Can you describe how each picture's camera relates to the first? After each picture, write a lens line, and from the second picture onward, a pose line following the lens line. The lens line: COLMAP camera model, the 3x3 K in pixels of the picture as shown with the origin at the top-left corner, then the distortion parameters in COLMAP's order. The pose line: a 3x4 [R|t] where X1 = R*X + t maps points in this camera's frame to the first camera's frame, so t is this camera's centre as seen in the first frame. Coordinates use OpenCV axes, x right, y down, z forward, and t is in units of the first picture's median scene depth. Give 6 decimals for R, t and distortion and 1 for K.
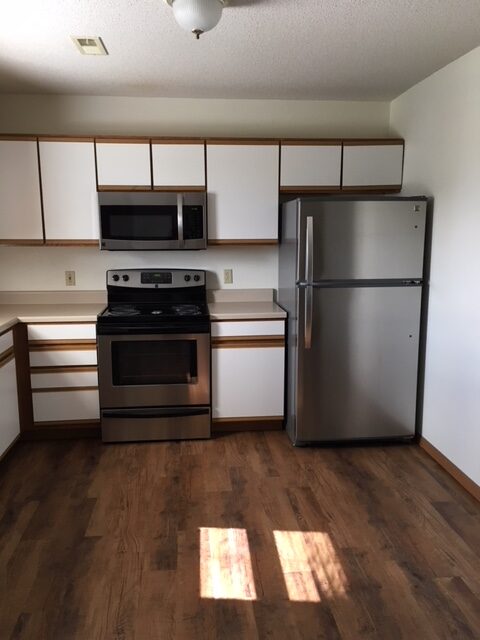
lens RADIAL K [[542.5, 0, 240.0], [0, 542.5, 320.0], [0, 0, 1]] dist [0.089175, -0.122543]
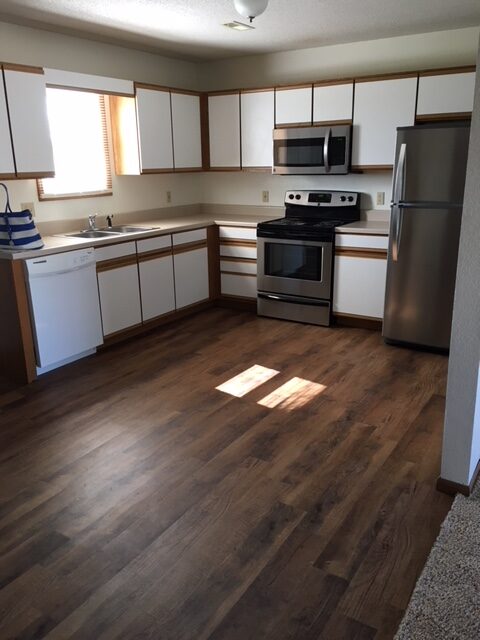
lens RADIAL K [[542.5, 0, 240.0], [0, 542.5, 320.0], [0, 0, 1]] dist [0.089175, -0.122543]
pose [[0.787507, 0.165108, -0.593778, 0.550232], [-0.091649, 0.984108, 0.152094, 0.028128], [0.609454, -0.065356, 0.790123, -0.136406]]
